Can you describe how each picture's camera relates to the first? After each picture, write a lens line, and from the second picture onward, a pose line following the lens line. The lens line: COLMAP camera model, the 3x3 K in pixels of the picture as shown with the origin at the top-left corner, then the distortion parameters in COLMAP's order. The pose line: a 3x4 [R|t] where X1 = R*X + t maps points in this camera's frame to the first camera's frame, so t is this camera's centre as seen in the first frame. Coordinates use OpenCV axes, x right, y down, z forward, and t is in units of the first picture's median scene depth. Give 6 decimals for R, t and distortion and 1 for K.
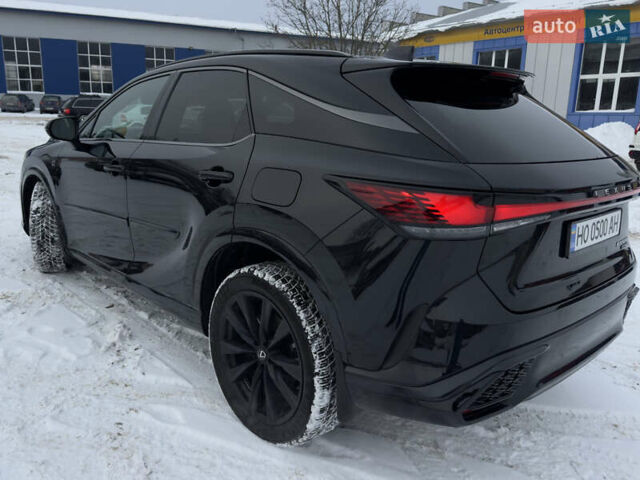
lens RADIAL K [[547.5, 0, 286.0], [0, 547.5, 208.7], [0, 0, 1]] dist [0.050889, -0.062912]
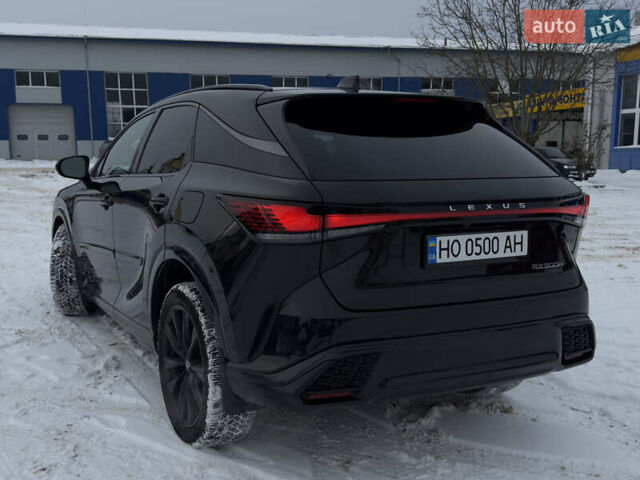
lens RADIAL K [[757.1, 0, 303.4], [0, 757.1, 248.1], [0, 0, 1]] dist [0.085782, 0.000000]
pose [[0.972424, 0.004962, -0.233168, 0.494831], [-0.017946, 0.998401, -0.053596, 0.105819], [0.232529, 0.056302, 0.970958, -0.392198]]
